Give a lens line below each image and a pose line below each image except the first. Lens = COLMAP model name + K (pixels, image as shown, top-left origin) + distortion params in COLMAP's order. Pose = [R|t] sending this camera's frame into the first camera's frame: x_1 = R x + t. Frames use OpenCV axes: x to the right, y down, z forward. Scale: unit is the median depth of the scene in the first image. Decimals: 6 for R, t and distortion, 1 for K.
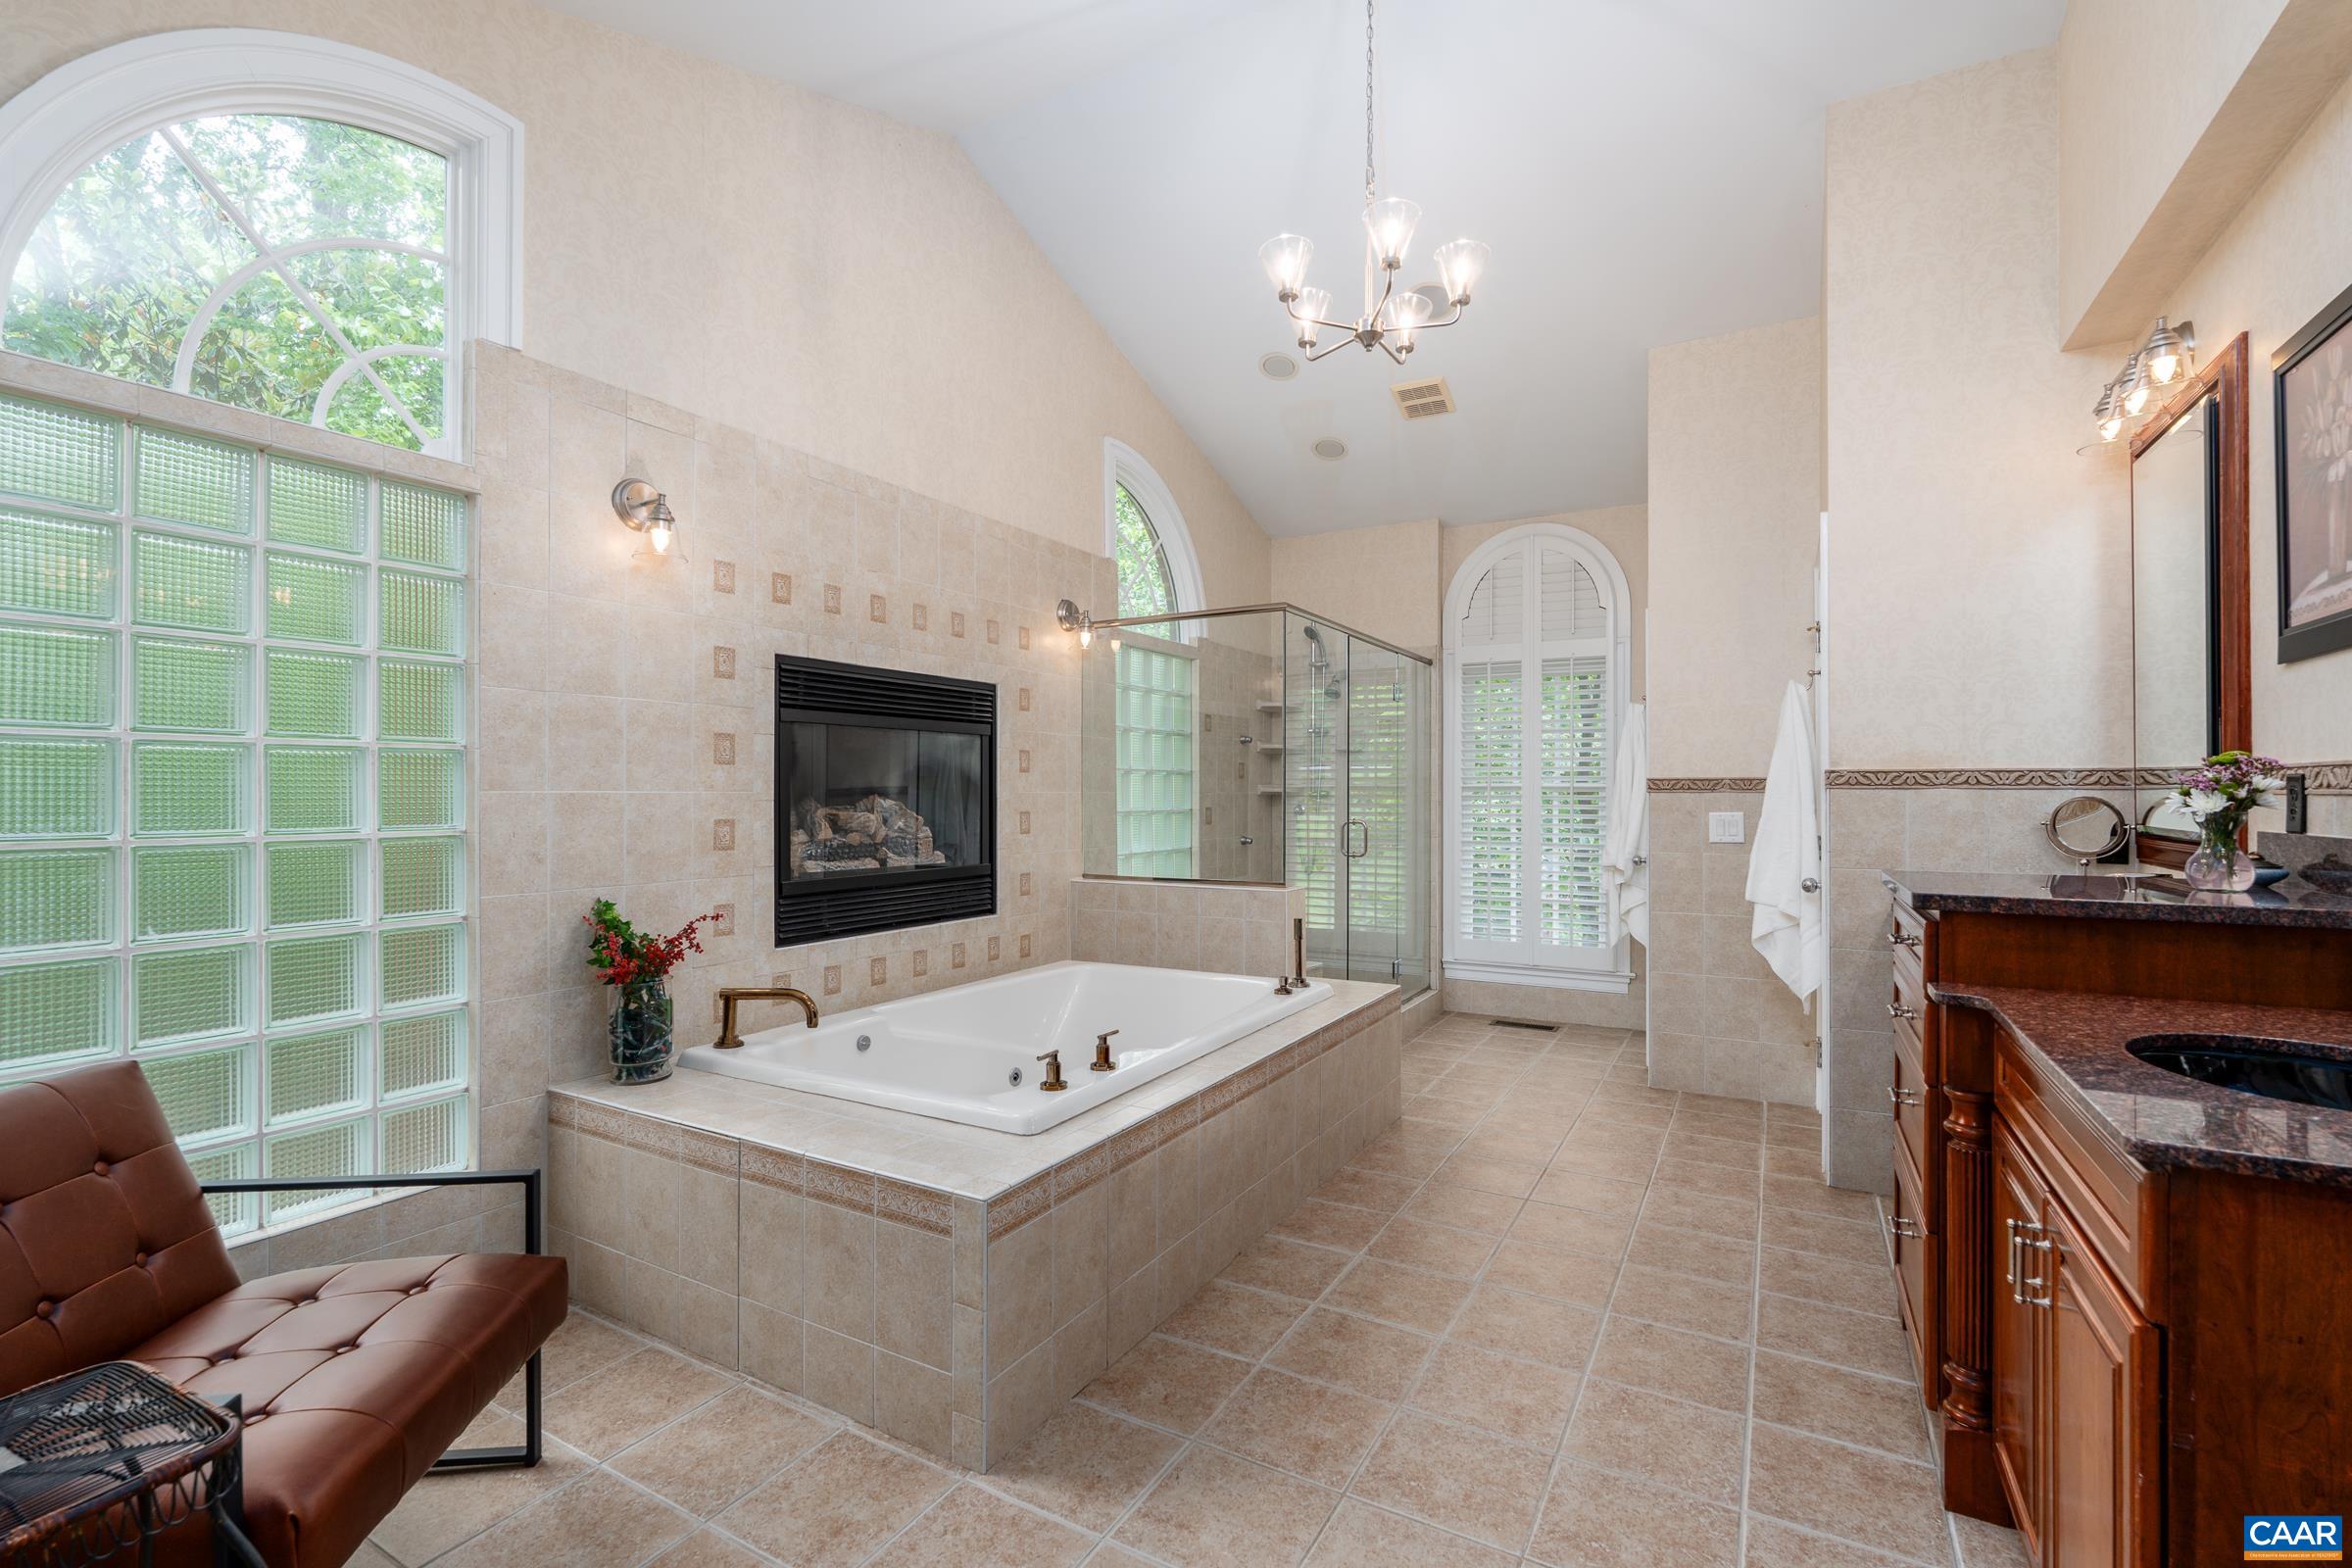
lens RADIAL K [[1056.6, 0, 1182.2], [0, 1056.6, 787.5], [0, 0, 1]] dist [-0.003716, 0.000105]
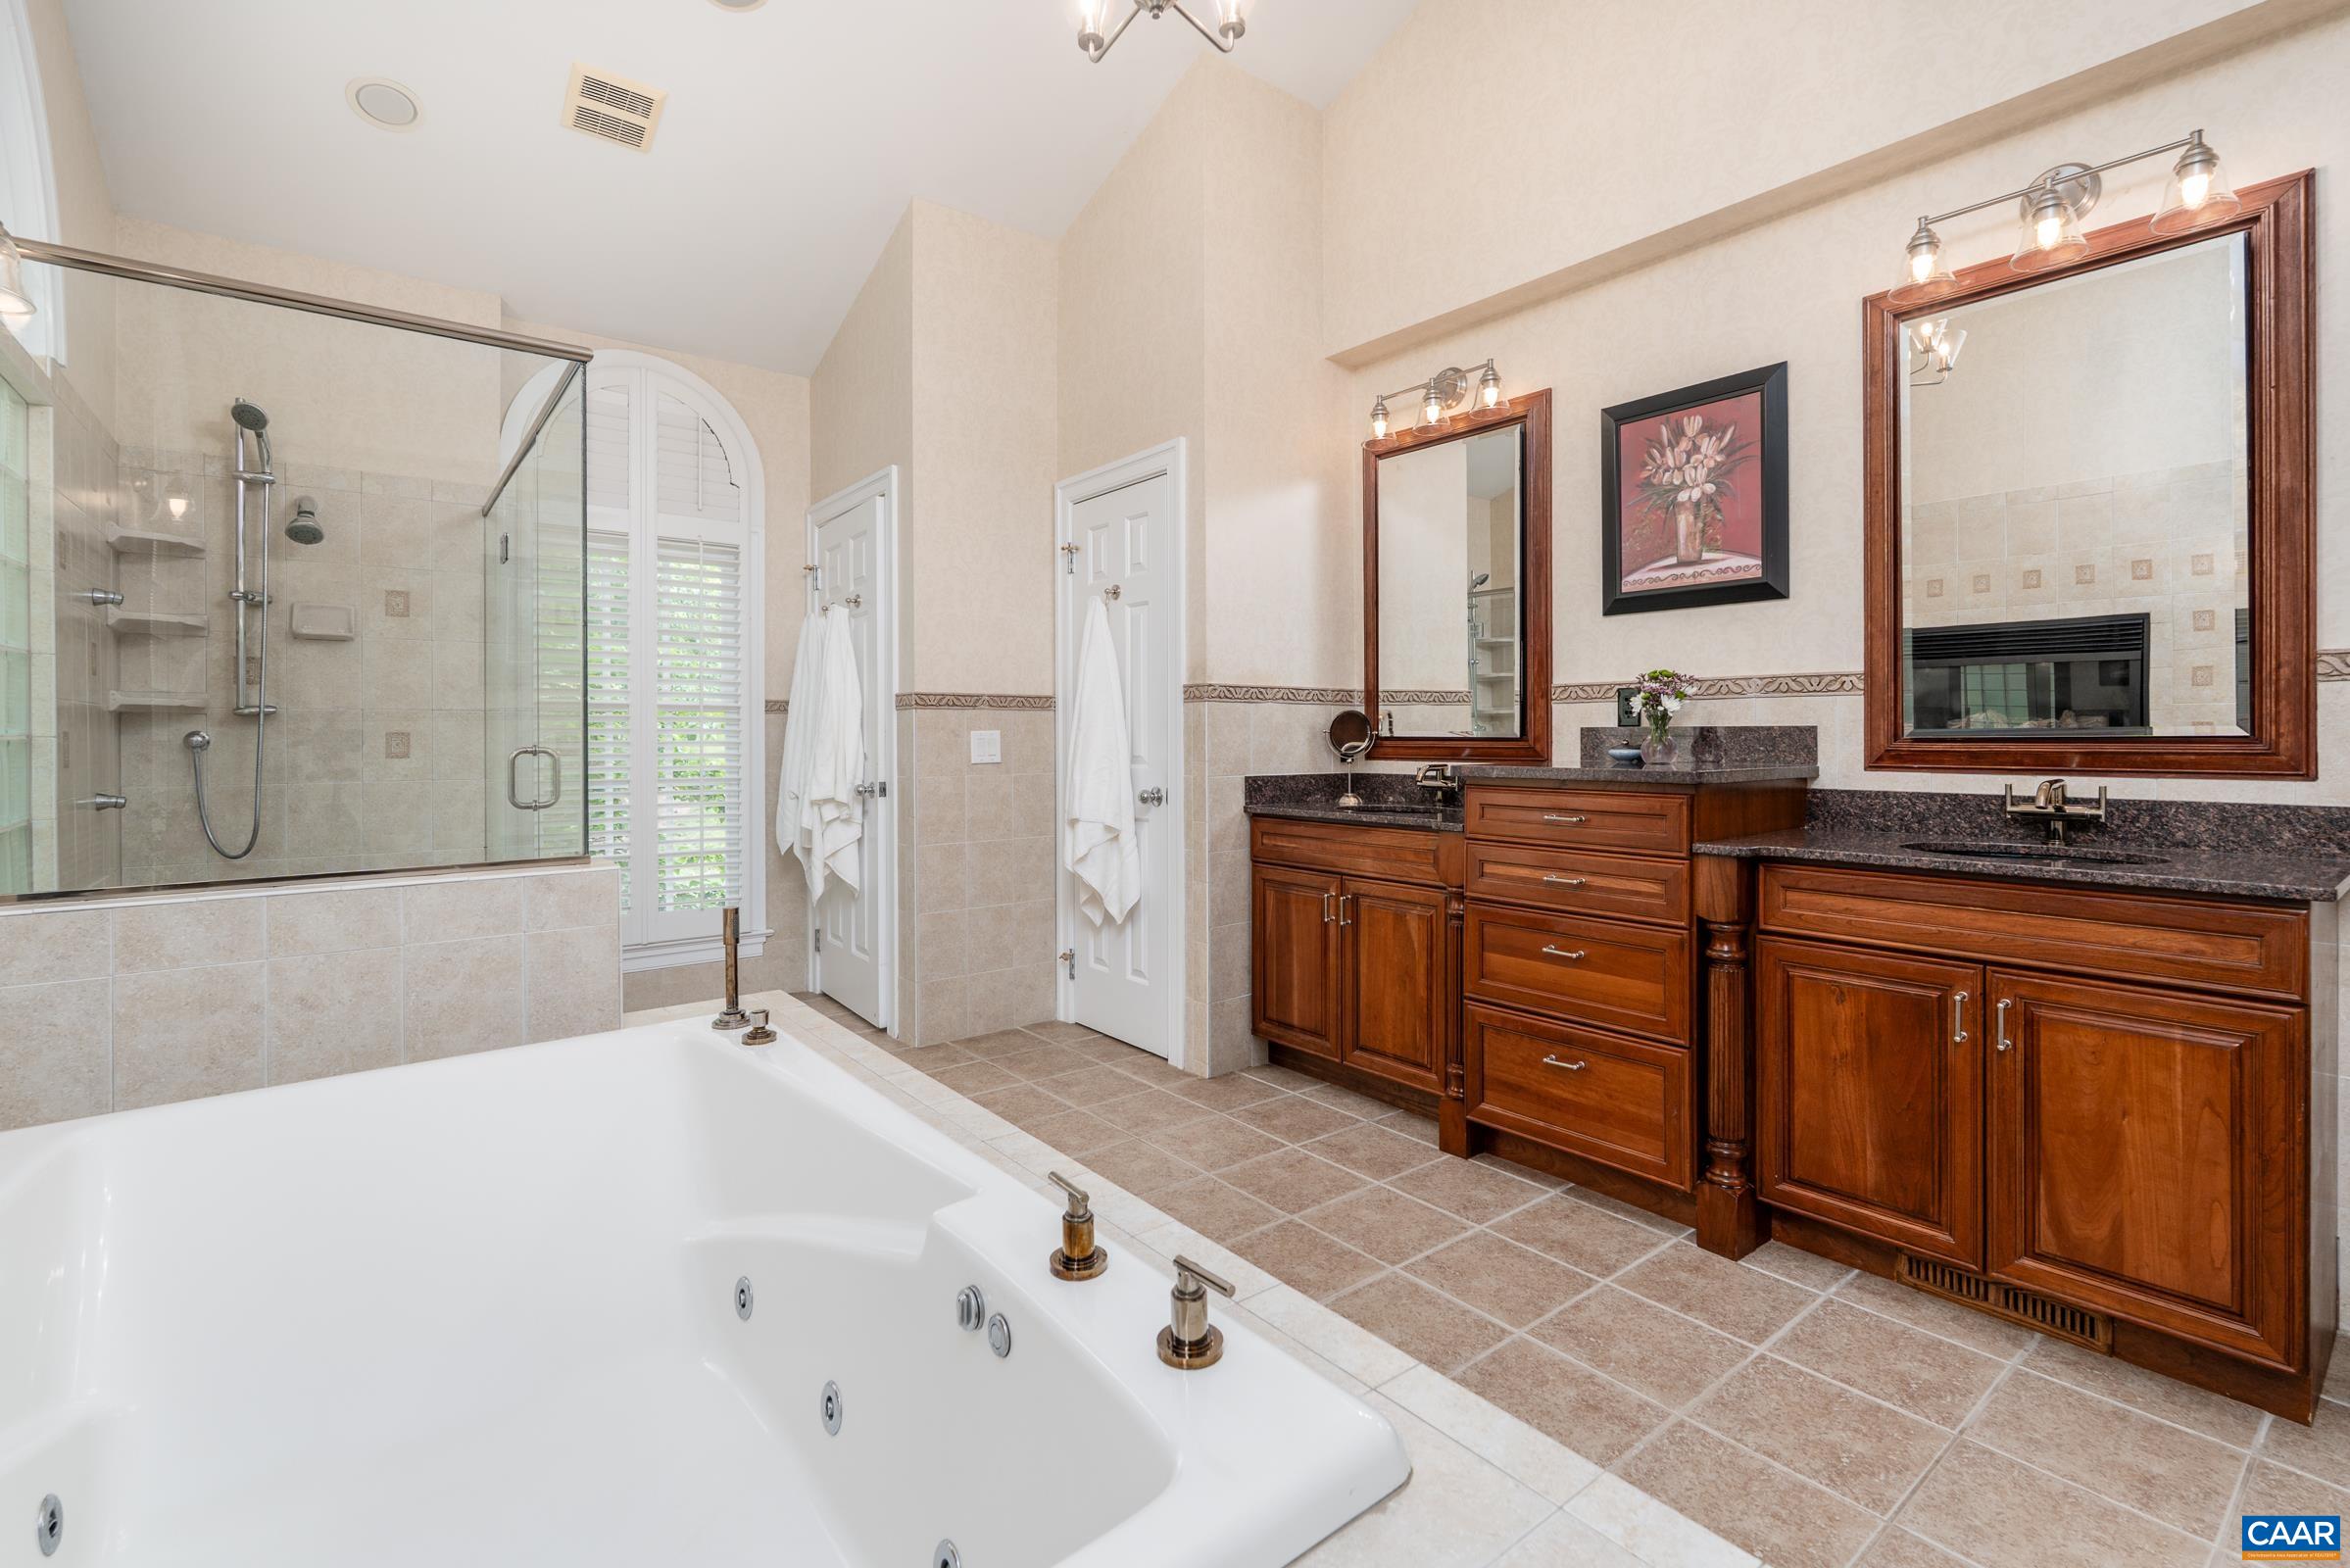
lens RADIAL K [[1055.7, 0, 1179.4], [0, 1055.7, 732.7], [0, 0, 1]] dist [-0.003716, 0.000105]
pose [[0.371533, 0.000403, 0.928420, -0.332065], [-0.000438, 1.000000, -0.000259, 0.029028], [-0.928420, -0.000310, 0.371533, 0.561019]]
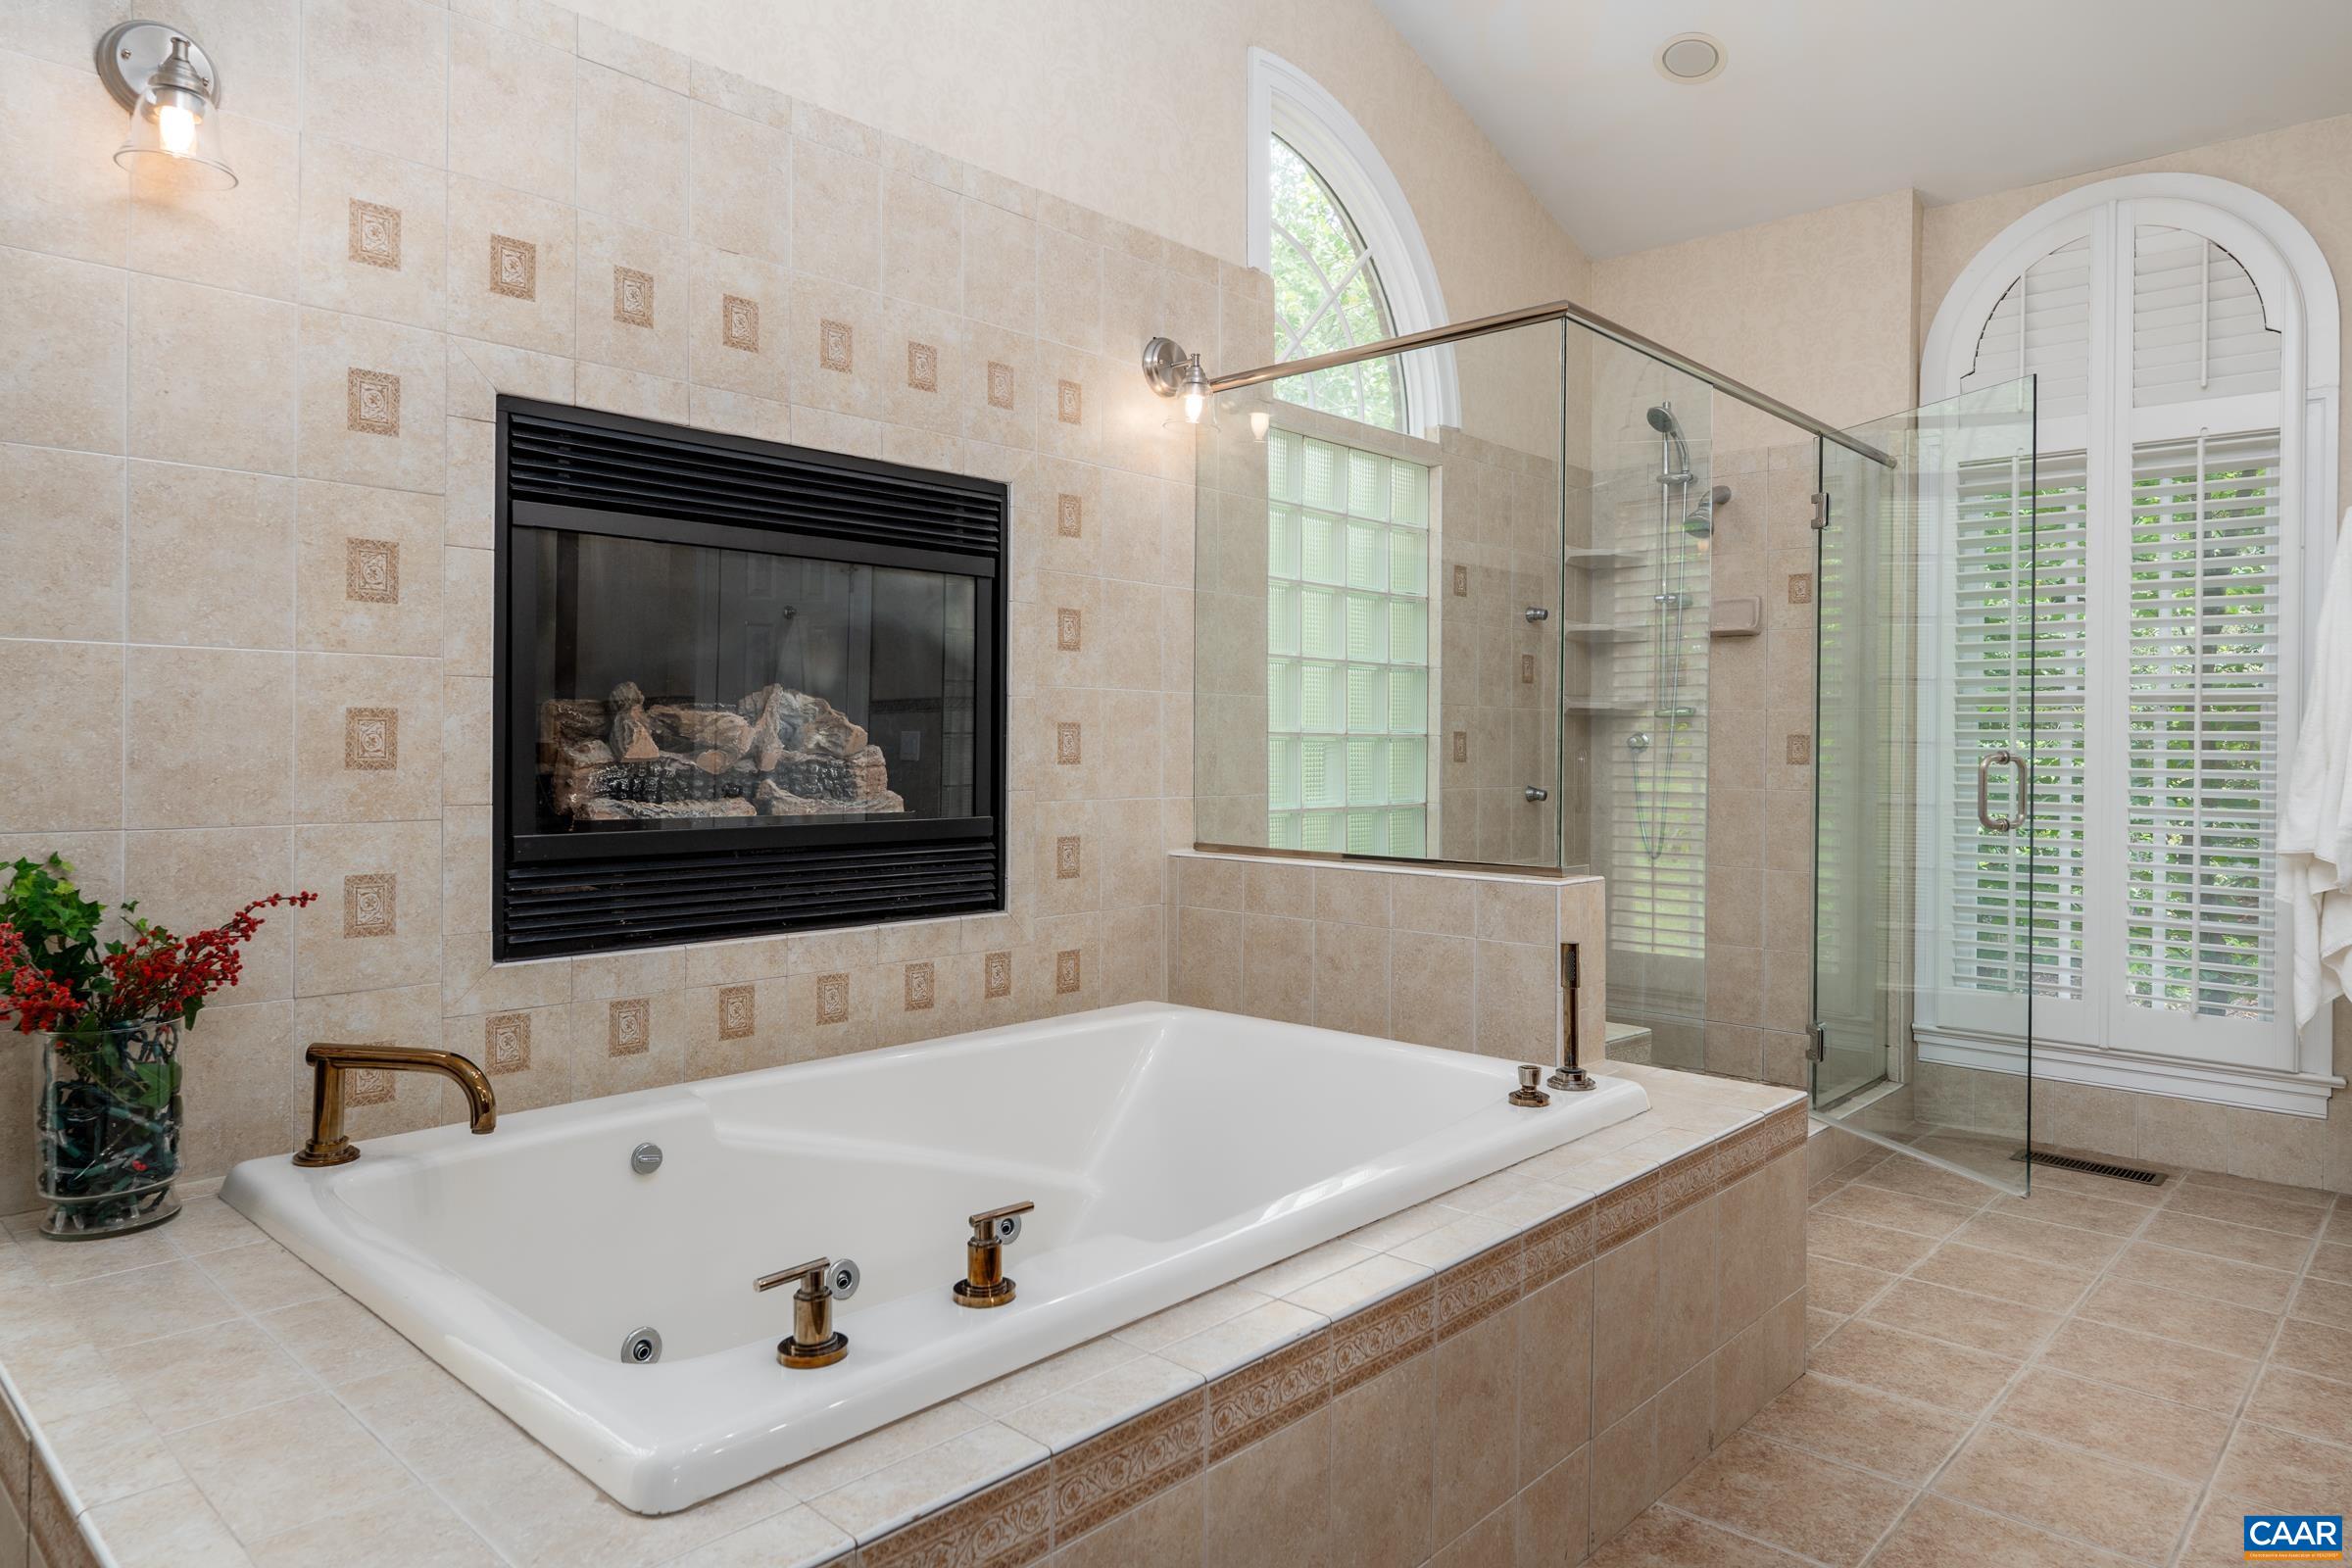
lens RADIAL K [[1454.8, 0, 1188.6], [0, 1454.8, 739.6], [0, 0, 1]] dist [0.004066, -0.002124]
pose [[0.973557, 0.007614, -0.228316, 0.091565], [-0.007239, 0.999971, 0.002483, 0.032786], [0.228328, -0.000765, 0.973584, 0.327759]]
